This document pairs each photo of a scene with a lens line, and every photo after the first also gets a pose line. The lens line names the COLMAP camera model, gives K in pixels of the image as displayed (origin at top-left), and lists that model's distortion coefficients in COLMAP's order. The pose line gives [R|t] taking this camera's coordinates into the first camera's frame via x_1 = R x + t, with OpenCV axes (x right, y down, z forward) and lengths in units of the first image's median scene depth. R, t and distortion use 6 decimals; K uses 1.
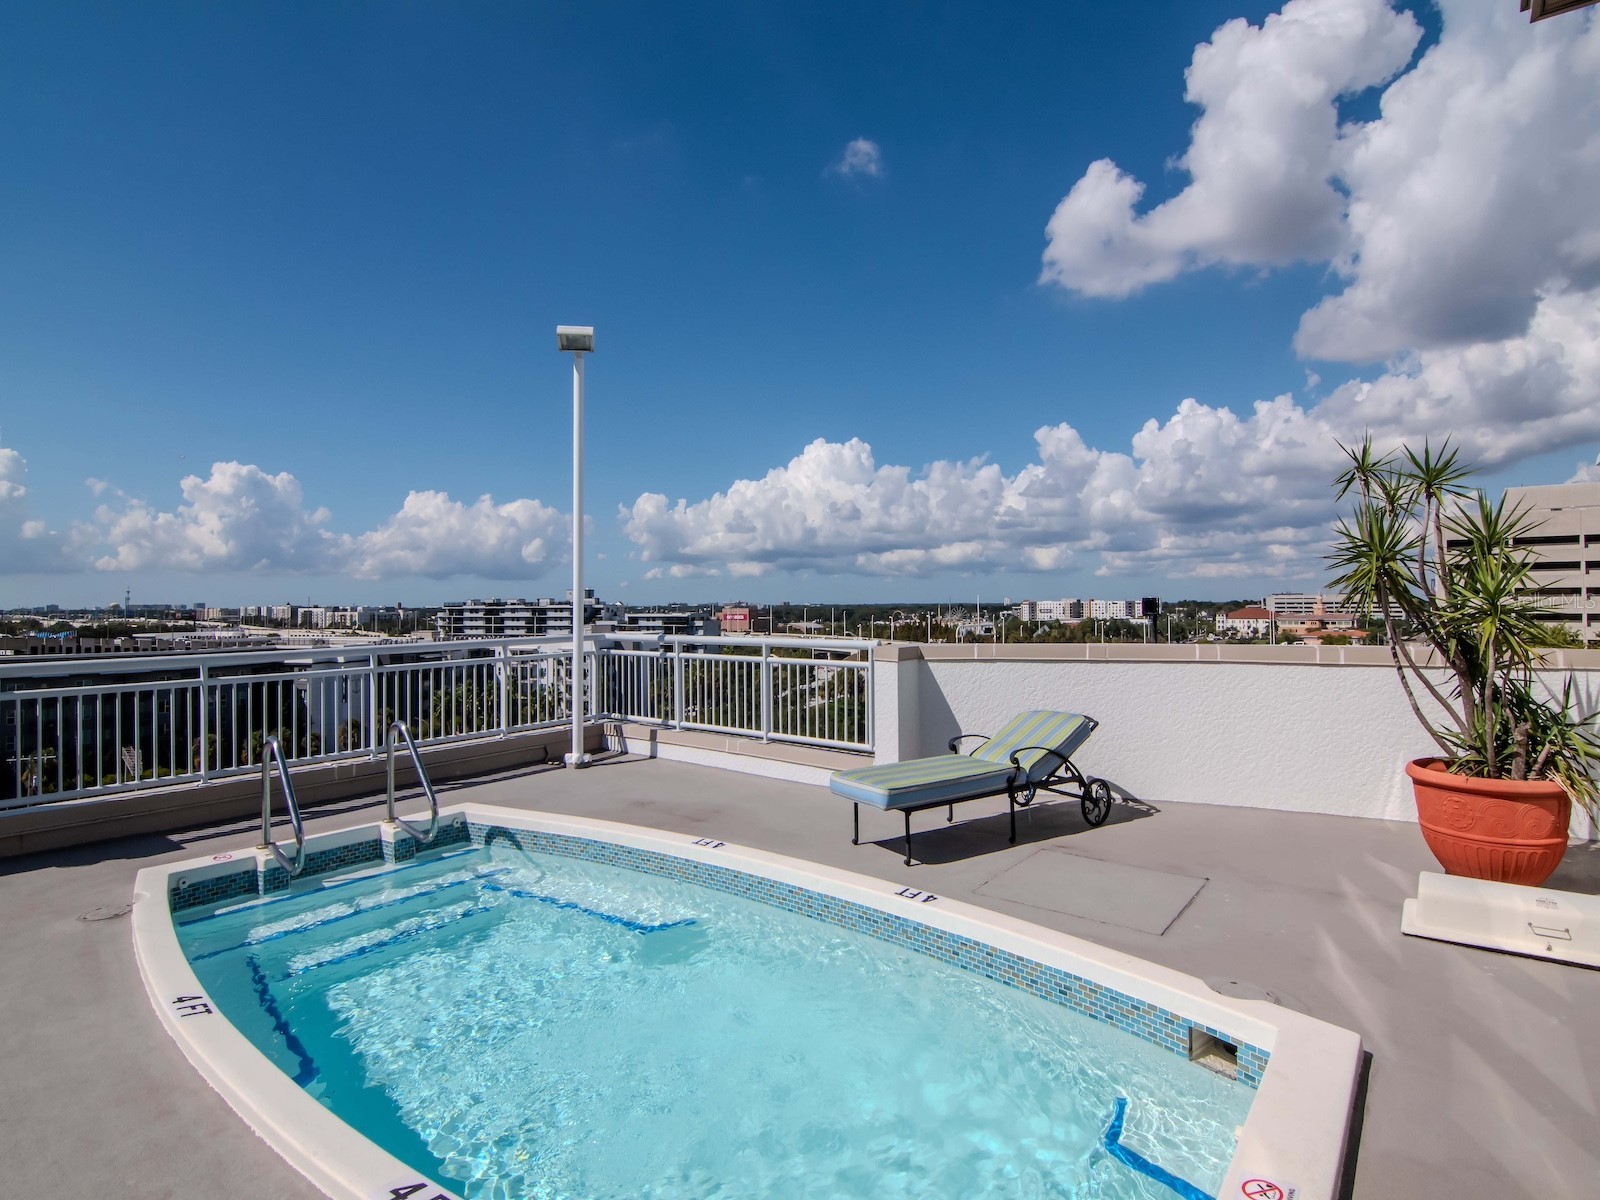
lens RADIAL K [[817.8, 0, 800.0], [0, 817.8, 600.0], [0, 0, 1]] dist [-0.000496, -0.000122]
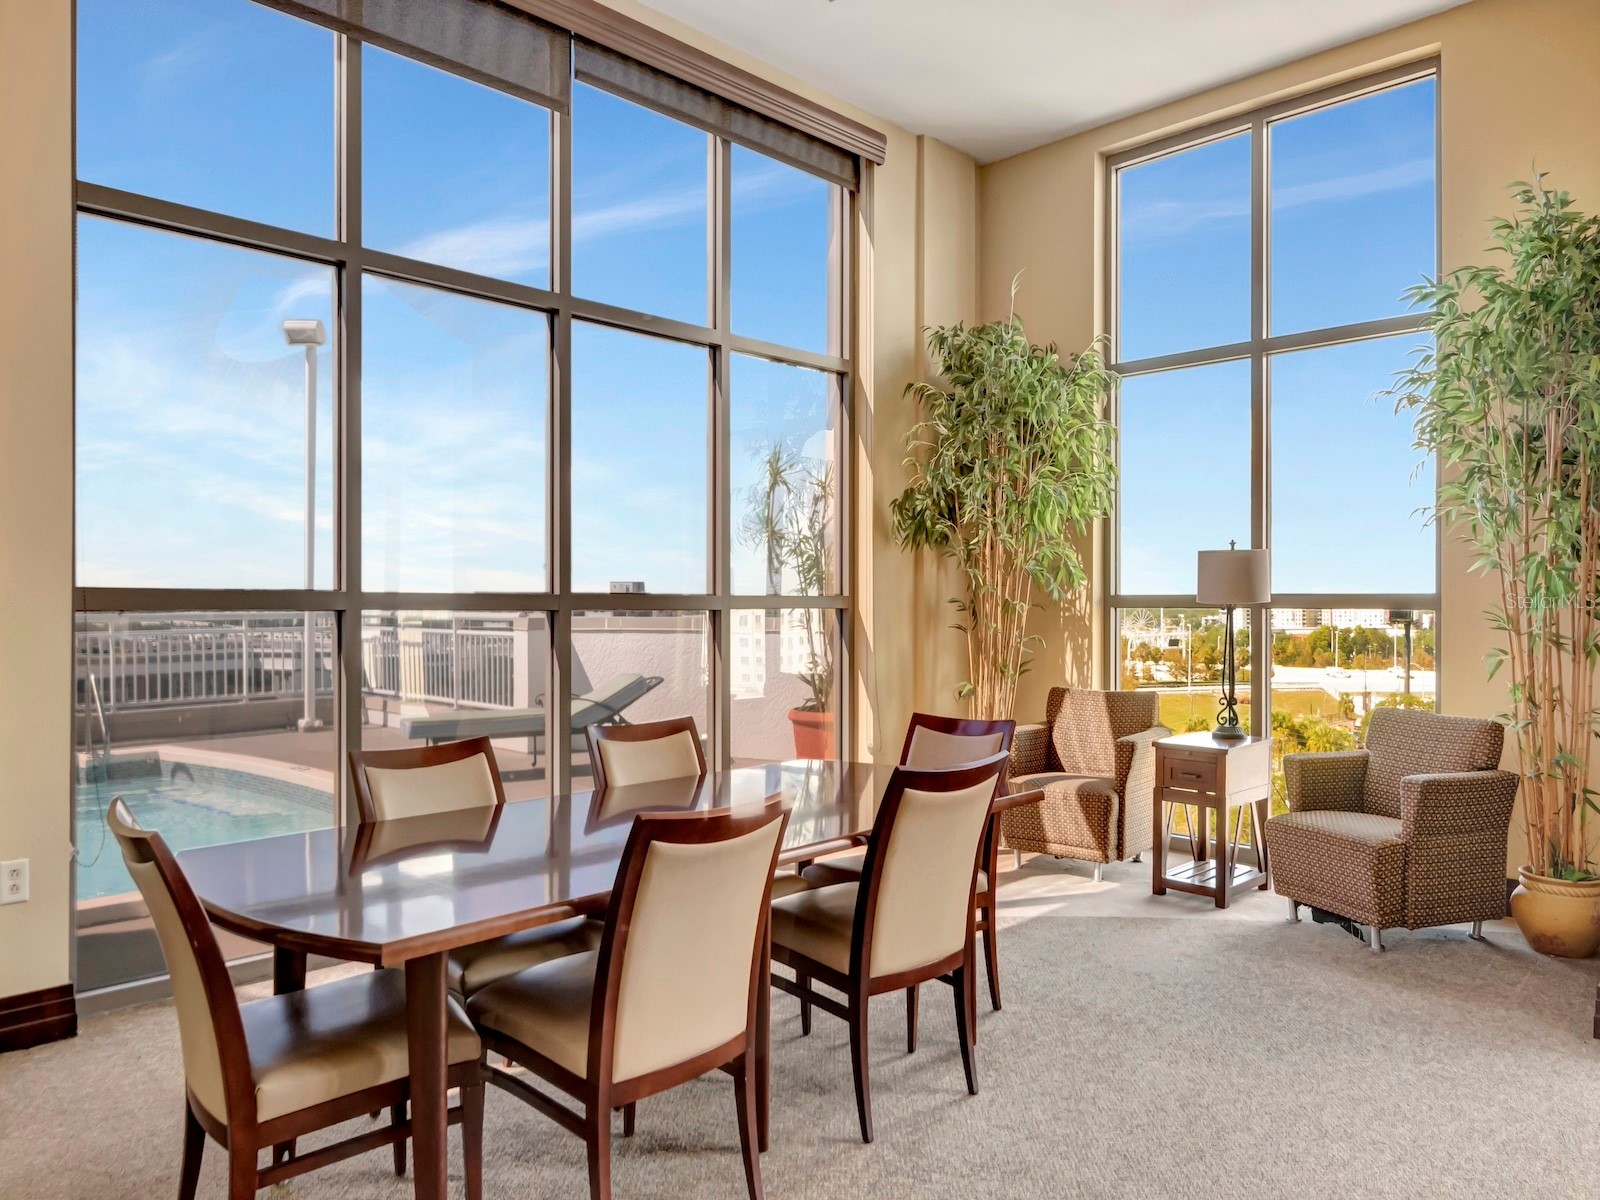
lens RADIAL K [[1112.6, 0, 800.0], [0, 1112.6, 600.0], [0, 0, 1]] dist [0.027944, 0.000931]
pose [[0.991933, 0.011468, -0.126241, 0.565173], [-0.011176, 0.999933, 0.003018, 0.017691], [0.126267, -0.001583, 0.991995, -0.396863]]
